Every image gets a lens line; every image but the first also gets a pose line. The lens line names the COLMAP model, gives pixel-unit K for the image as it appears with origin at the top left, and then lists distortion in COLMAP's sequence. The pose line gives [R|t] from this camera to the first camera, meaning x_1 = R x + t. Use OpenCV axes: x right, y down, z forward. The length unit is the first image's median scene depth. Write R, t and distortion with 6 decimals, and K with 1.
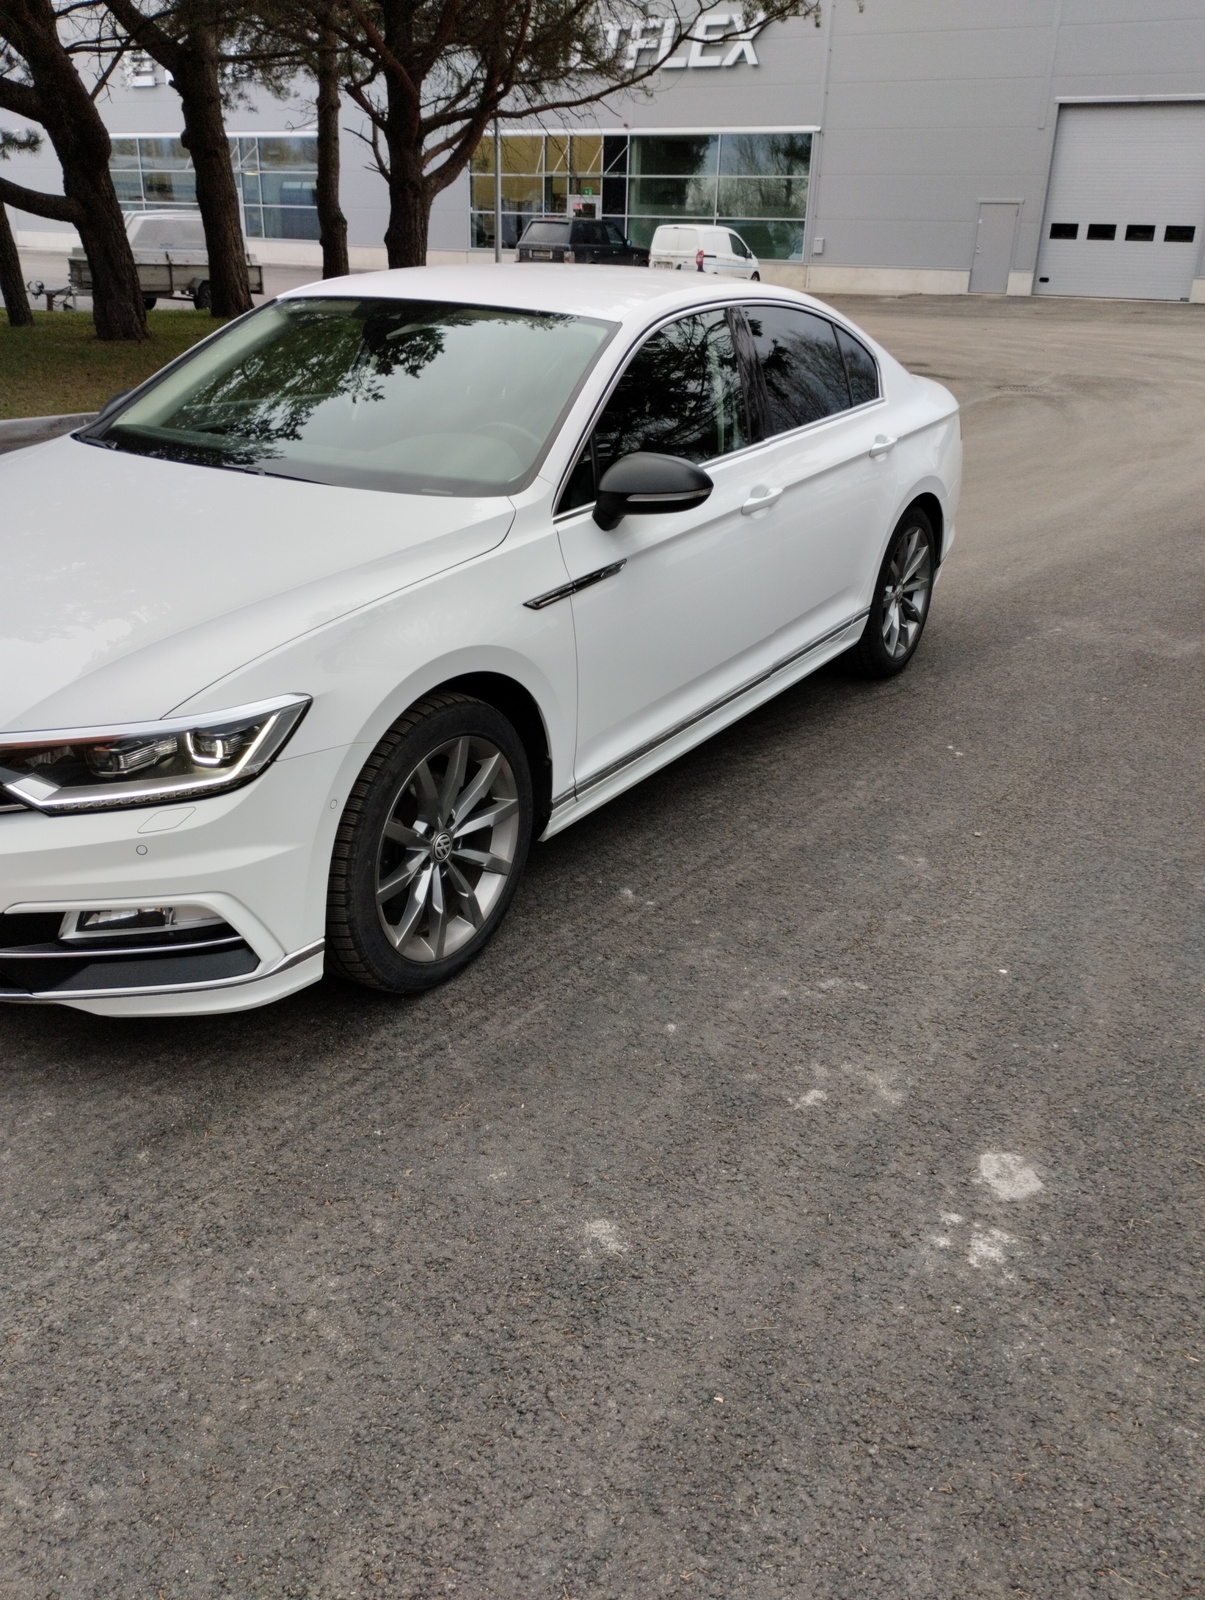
lens RADIAL K [[1315.5, 0, 602.5], [0, 1315.5, 800.0], [0, 0, 1]] dist [0.081411, -0.111432]
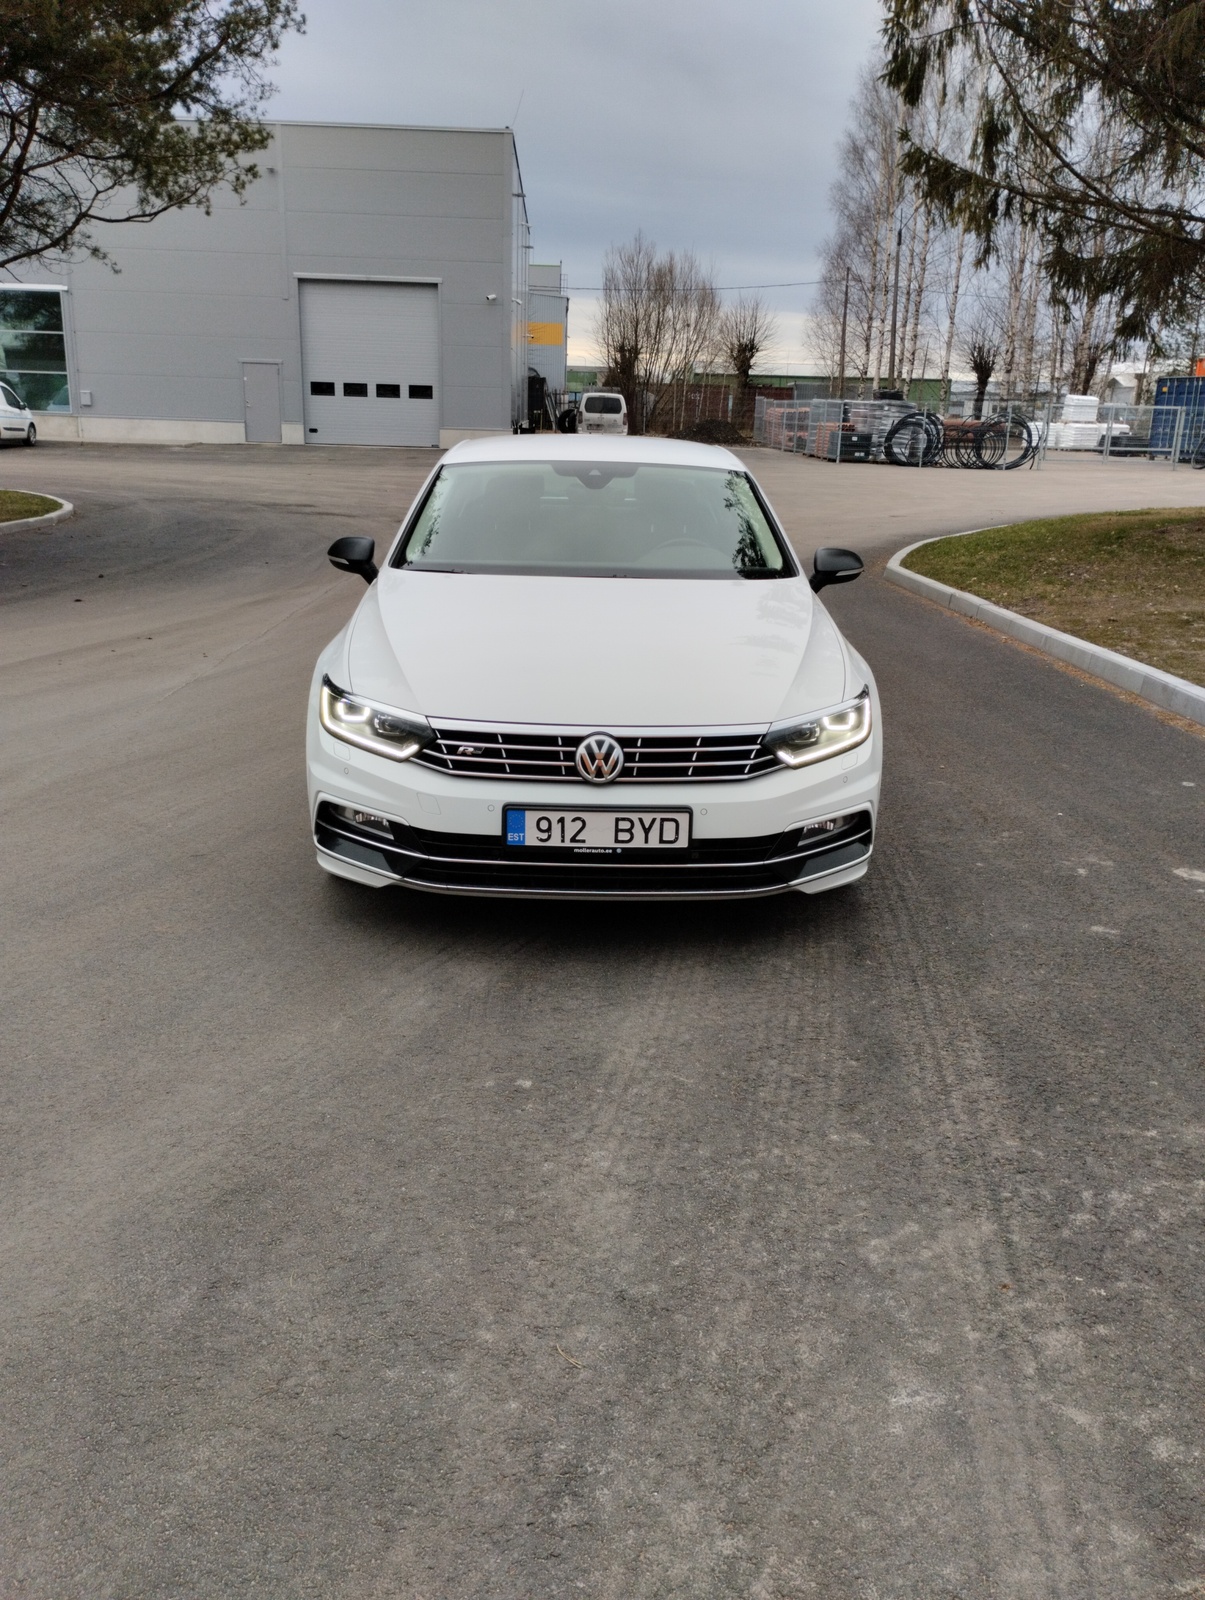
lens RADIAL K [[1315.5, 0, 602.5], [0, 1315.5, 800.0], [0, 0, 1]] dist [0.081411, -0.111432]
pose [[0.833305, -0.160370, 0.529040, -0.107639], [0.211767, 0.976600, -0.037519, 0.004308], [-0.510644, 0.143298, 0.847767, -0.019555]]
